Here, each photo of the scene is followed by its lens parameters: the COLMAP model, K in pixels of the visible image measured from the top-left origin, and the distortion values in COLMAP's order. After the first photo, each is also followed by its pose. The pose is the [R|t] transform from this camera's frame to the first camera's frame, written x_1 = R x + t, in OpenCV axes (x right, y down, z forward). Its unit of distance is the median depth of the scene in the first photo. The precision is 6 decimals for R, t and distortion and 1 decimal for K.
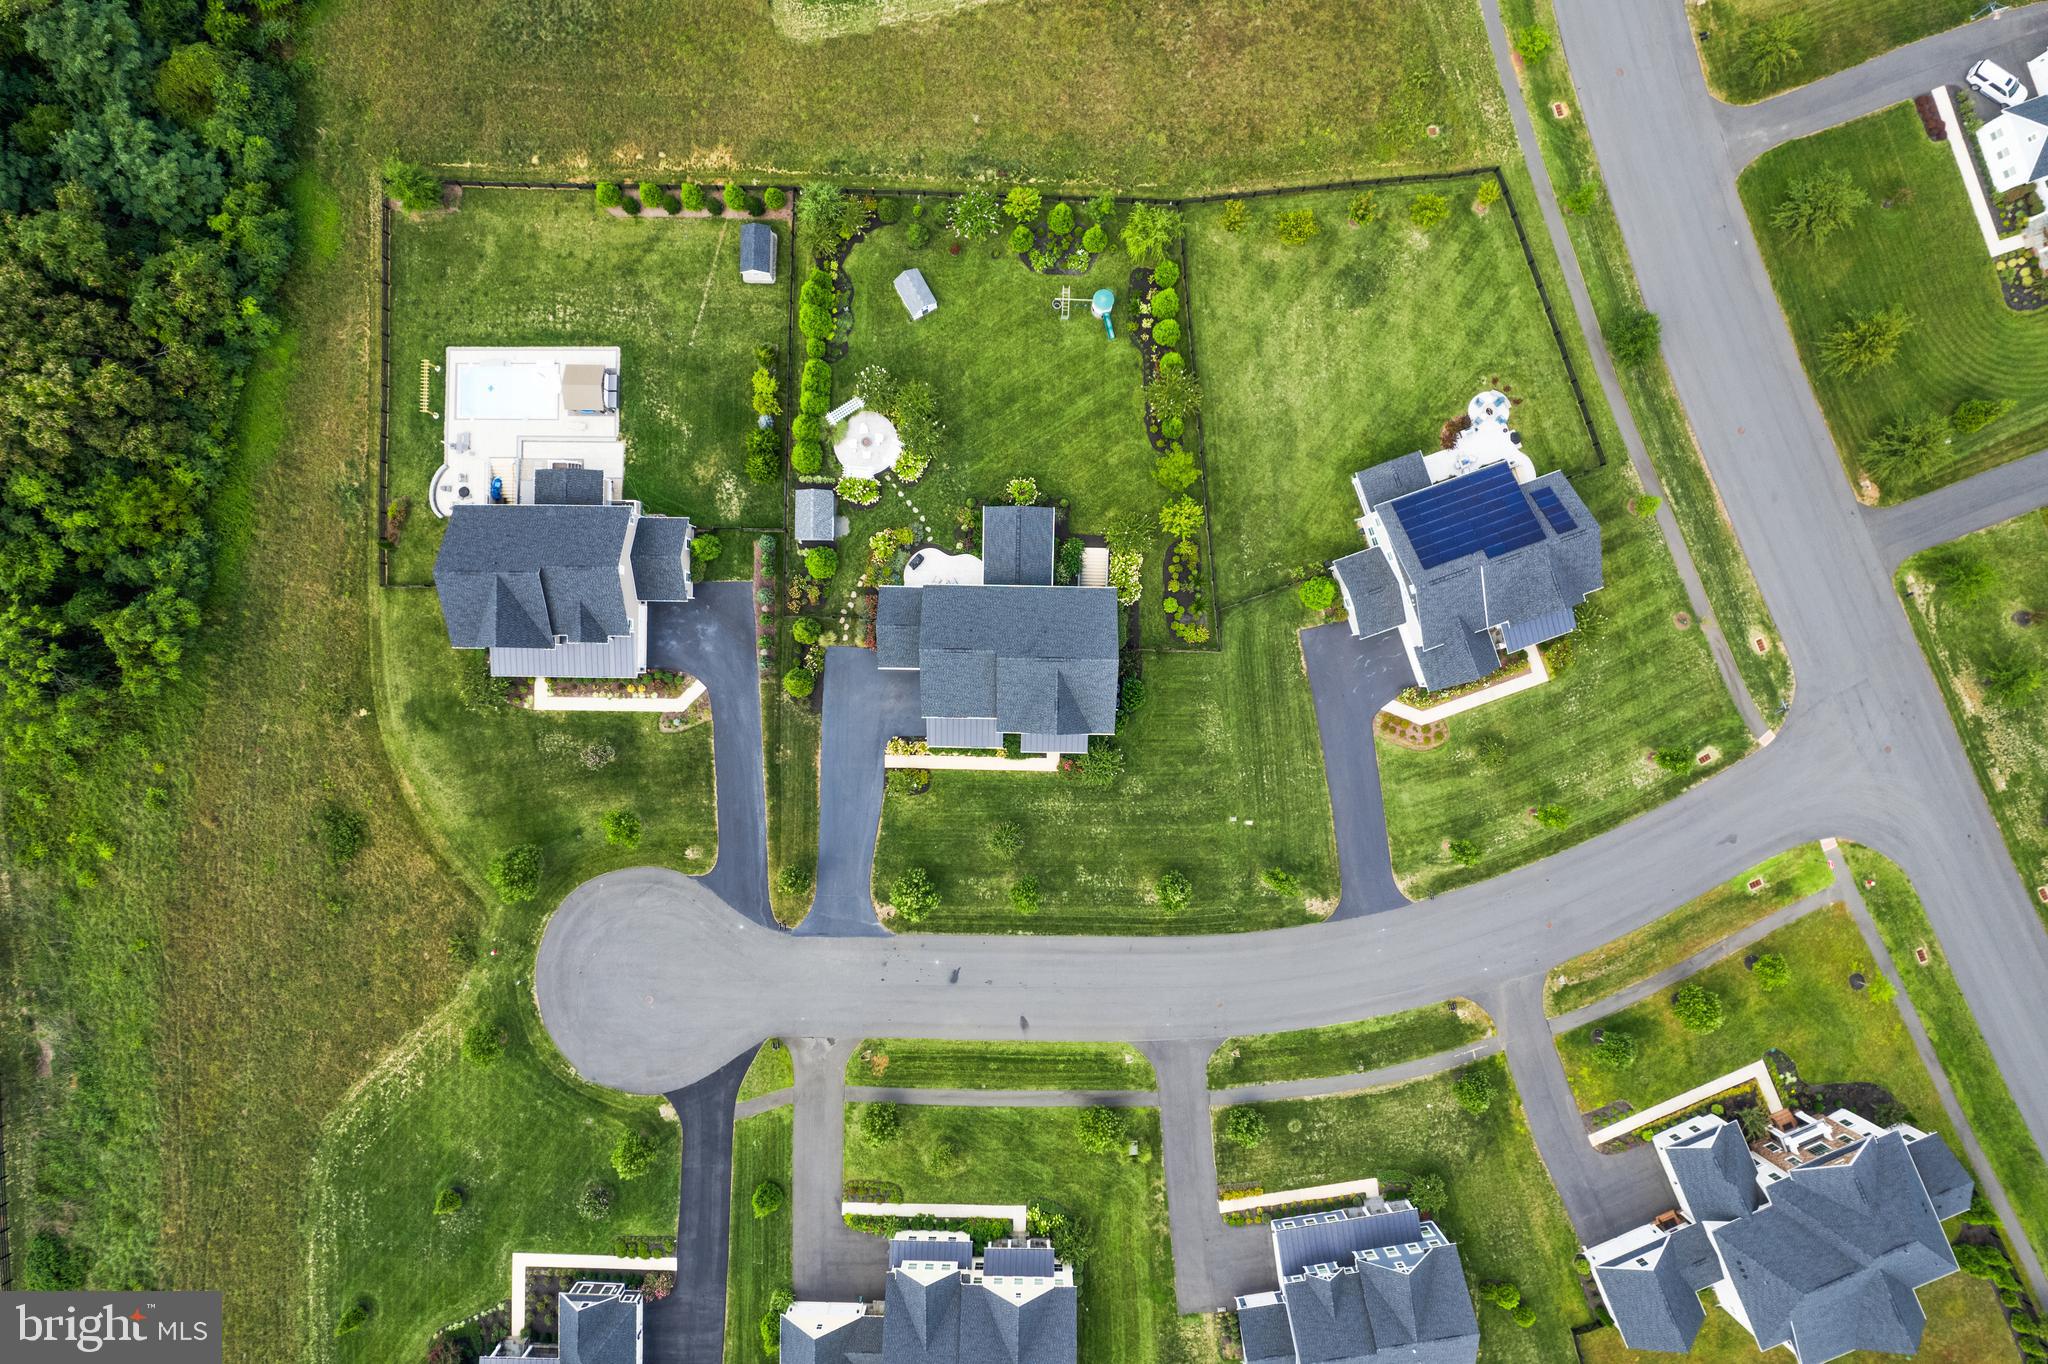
lens RADIAL K [[1304.6, 0, 1022.5], [0, 1304.6, 685.7], [0, 0, 1]] dist [-0.089123, 0.079967]
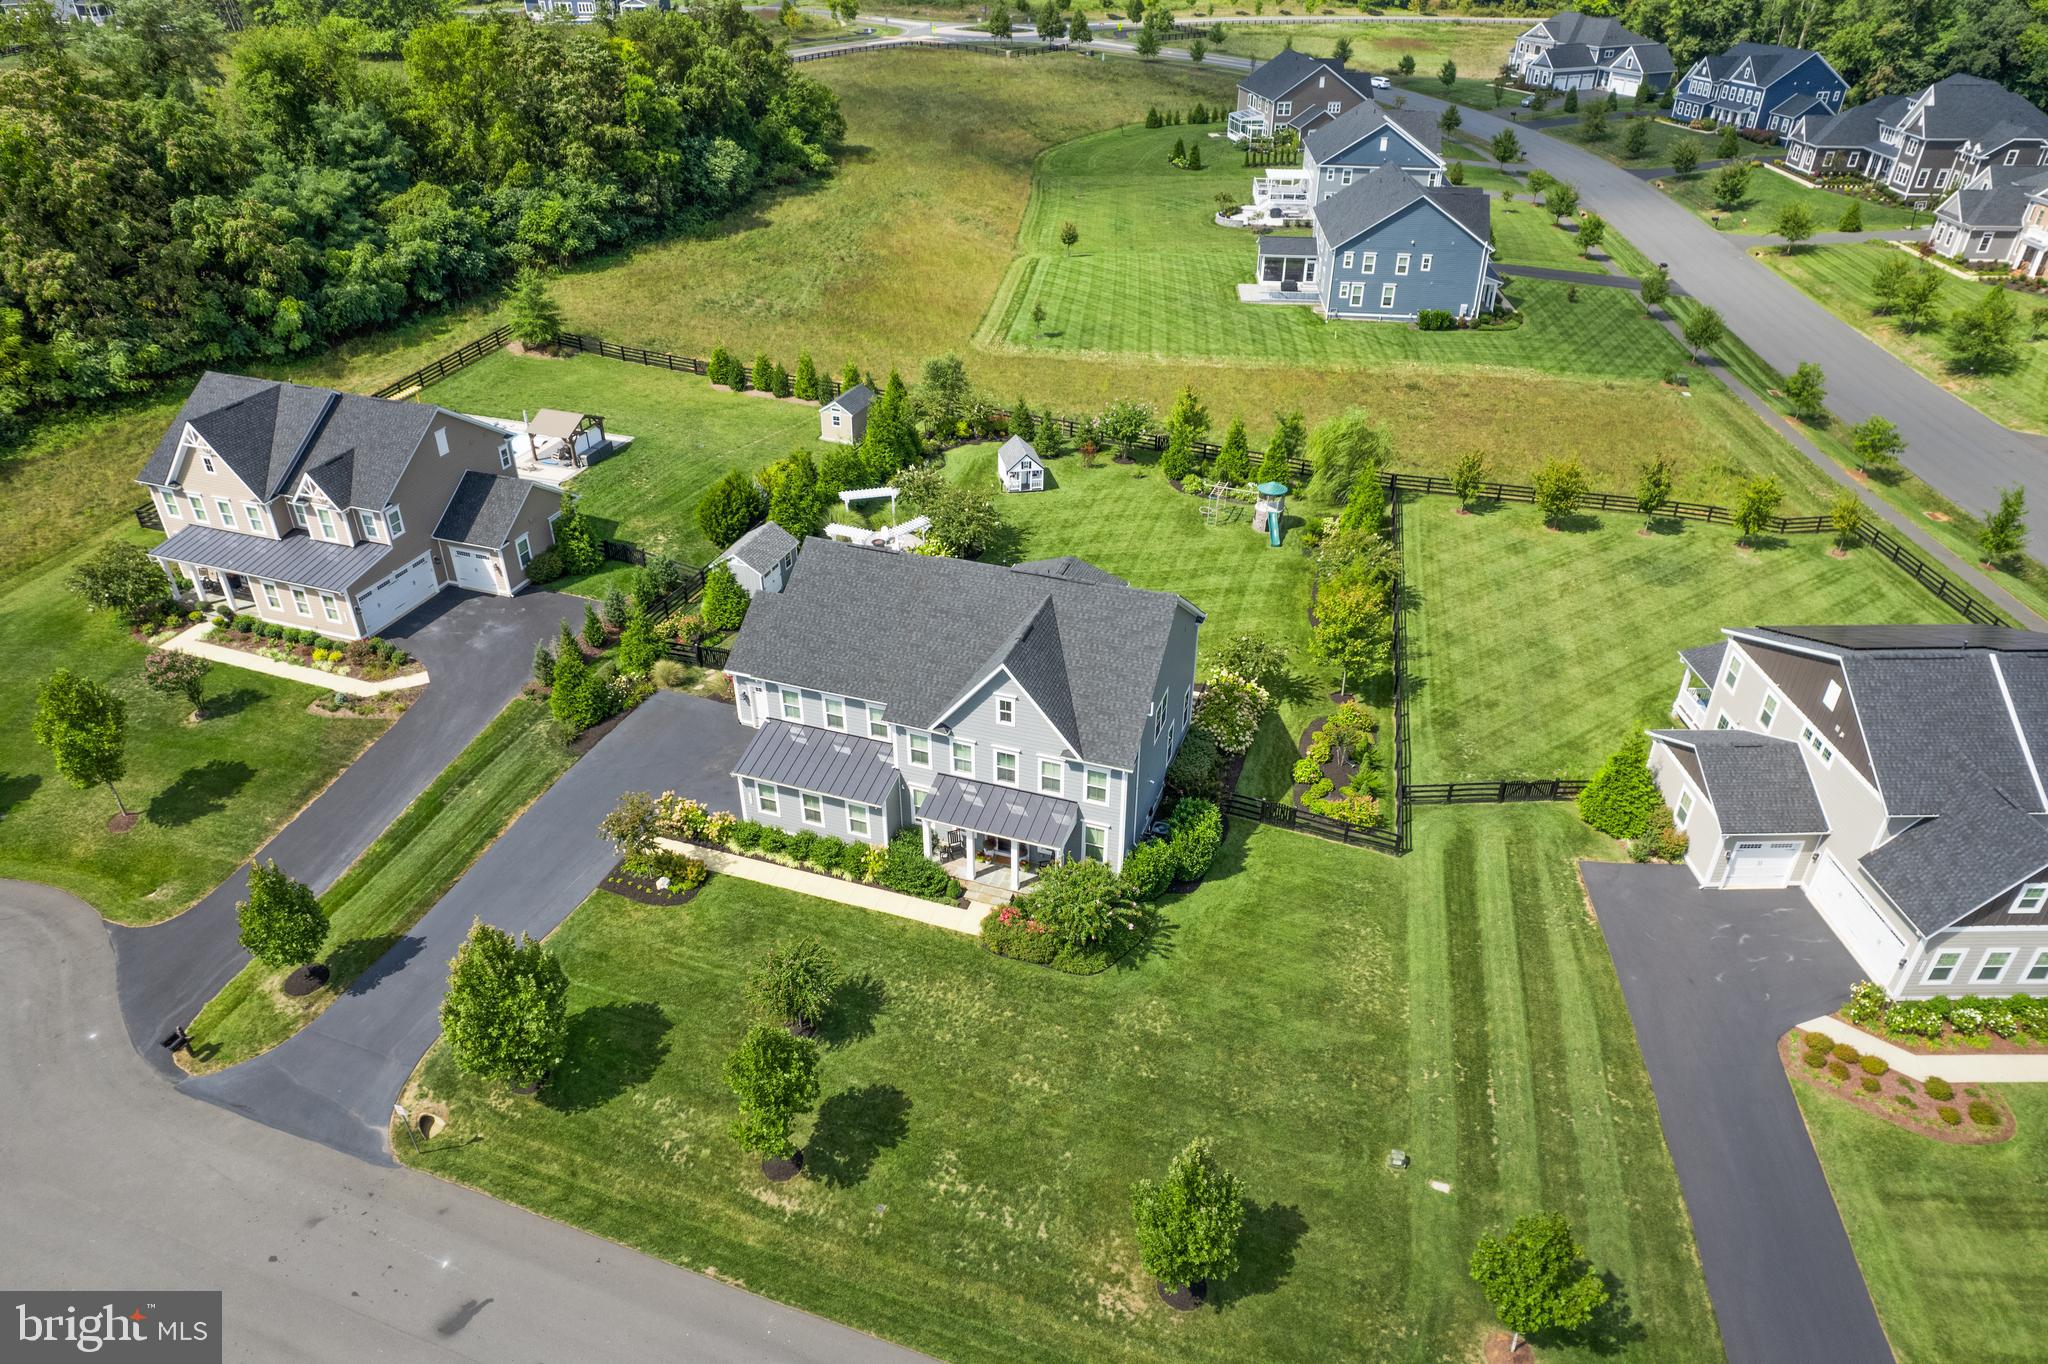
lens RADIAL K [[1312.3, 0, 1024.0], [0, 1312.3, 682.0], [0, 0, 1]] dist [-0.090495, 0.083071]
pose [[0.949470, 0.168434, -0.264834, 0.136890], [-0.313845, 0.501785, -0.806048, 0.355914], [-0.002876, 0.848435, 0.529292, 0.699808]]
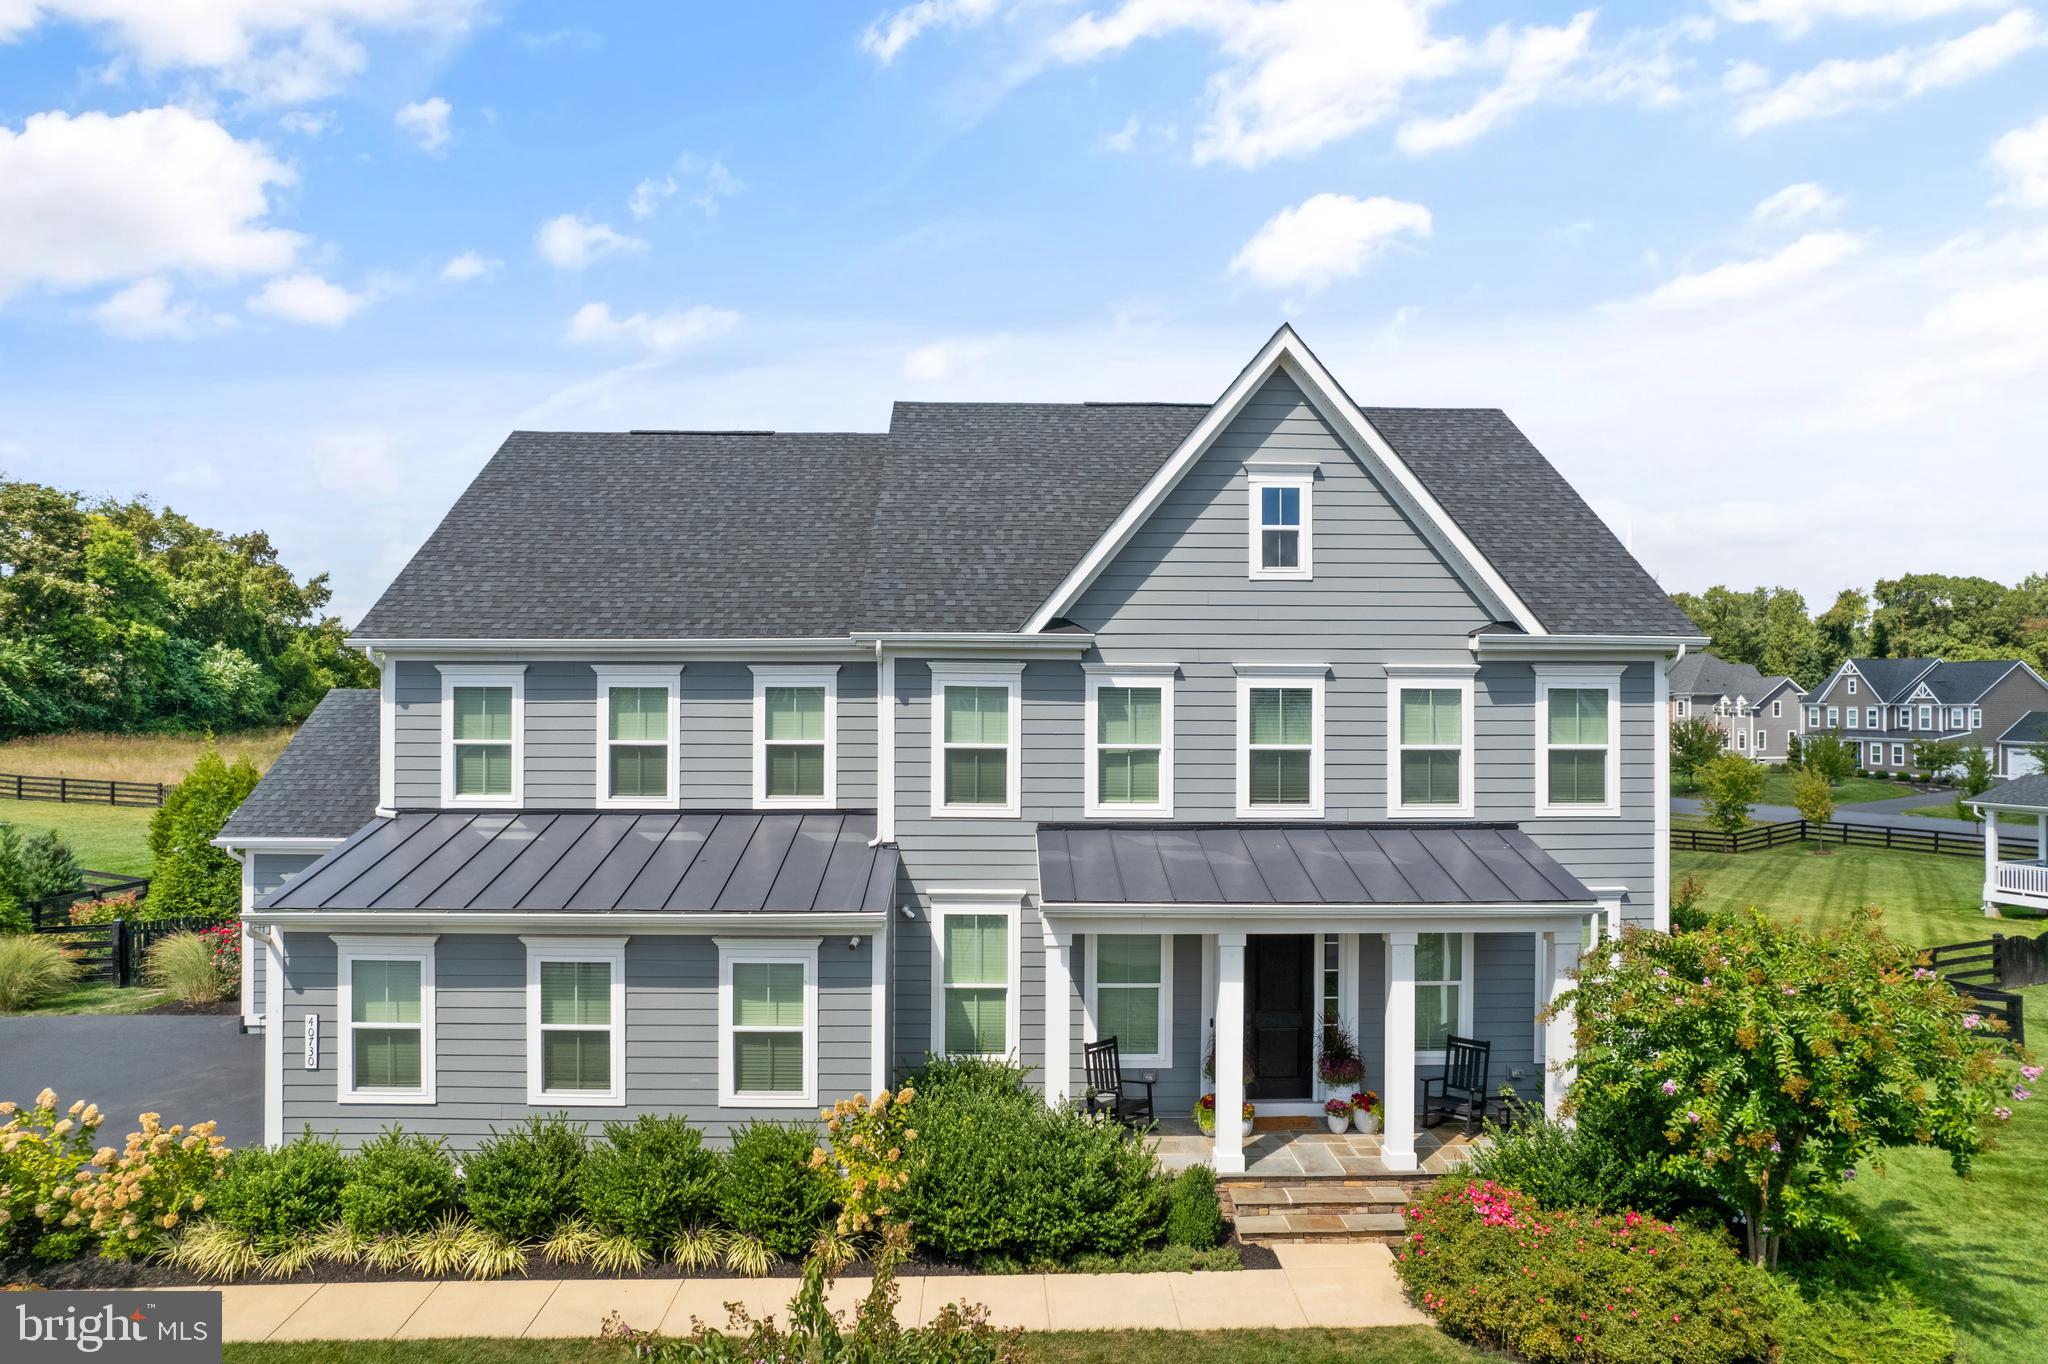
lens RADIAL K [[1312.3, 0, 1024.0], [0, 1312.3, 682.0], [0, 0, 1]] dist [-0.090495, 0.083071]
pose [[0.998958, 0.004863, 0.045379, -0.007661], [0.045458, -0.017583, -0.998812, 0.159383], [-0.004059, 0.999834, -0.017786, 0.943601]]
